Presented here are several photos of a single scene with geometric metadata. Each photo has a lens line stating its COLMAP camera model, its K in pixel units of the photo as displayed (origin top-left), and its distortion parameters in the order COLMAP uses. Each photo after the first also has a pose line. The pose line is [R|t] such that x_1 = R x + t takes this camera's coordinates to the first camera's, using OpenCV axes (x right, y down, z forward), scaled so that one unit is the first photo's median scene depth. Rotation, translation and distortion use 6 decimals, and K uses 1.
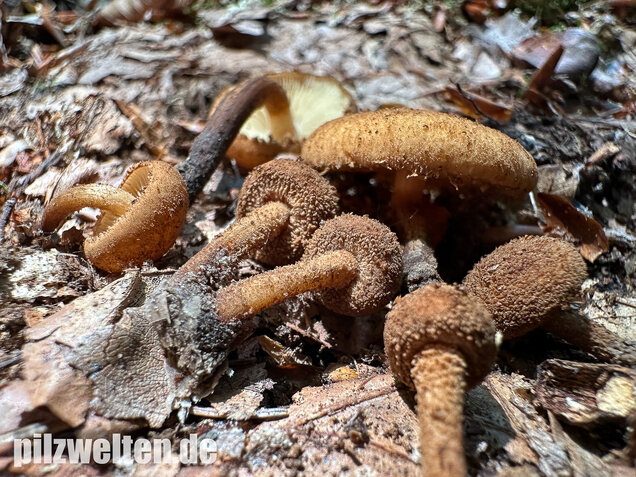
lens RADIAL K [[449.9, 0, 320.7], [0, 449.9, 241.4], [0, 0, 1]] dist [-0.029943, -0.000304]
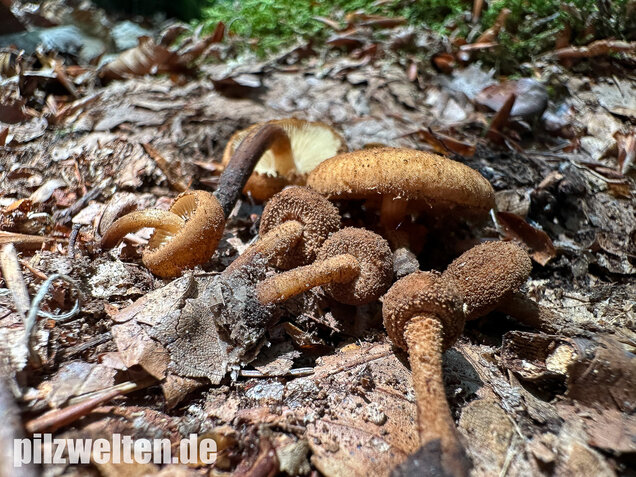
lens RADIAL K [[449.9, 0, 320.7], [0, 449.9, 241.4], [0, 0, 1]] dist [-0.029943, -0.000304]
pose [[0.998894, -0.024588, 0.040080, -0.052207], [0.027899, 0.996052, -0.084269, 0.059815], [-0.037850, 0.085293, 0.995637, -0.199855]]
